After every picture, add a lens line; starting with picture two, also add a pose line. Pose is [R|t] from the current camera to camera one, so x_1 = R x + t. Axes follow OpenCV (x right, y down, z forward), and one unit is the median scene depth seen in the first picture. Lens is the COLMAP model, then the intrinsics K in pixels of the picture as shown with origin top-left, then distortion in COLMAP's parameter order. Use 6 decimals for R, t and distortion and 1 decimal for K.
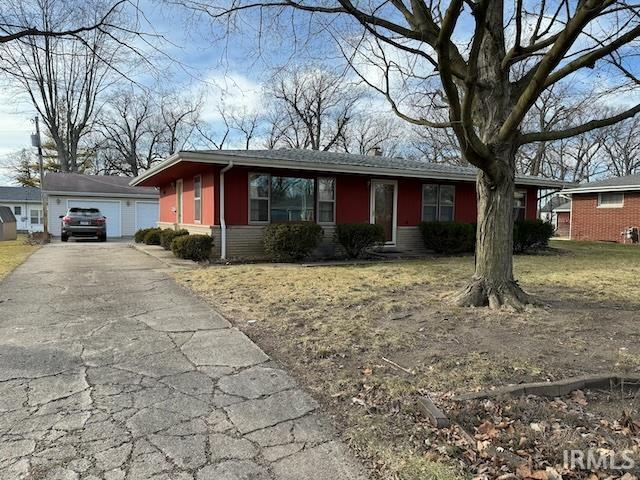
lens RADIAL K [[443.7, 0, 320.0], [0, 443.7, 240.0], [0, 0, 1]] dist [0.039502, -0.000910]
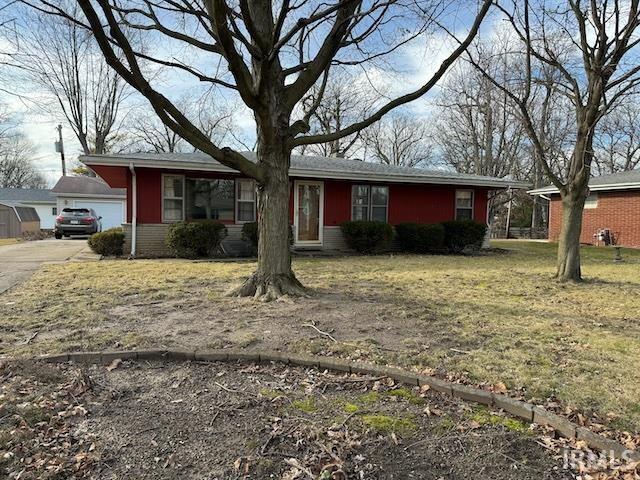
lens RADIAL K [[443.7, 0, 320.0], [0, 443.7, 240.0], [0, 0, 1]] dist [0.039502, -0.000910]
pose [[0.993578, 0.009047, -0.112788, 0.255280], [-0.009444, 0.999951, -0.002990, 0.004672], [0.112756, 0.004036, 0.993615, -0.023949]]
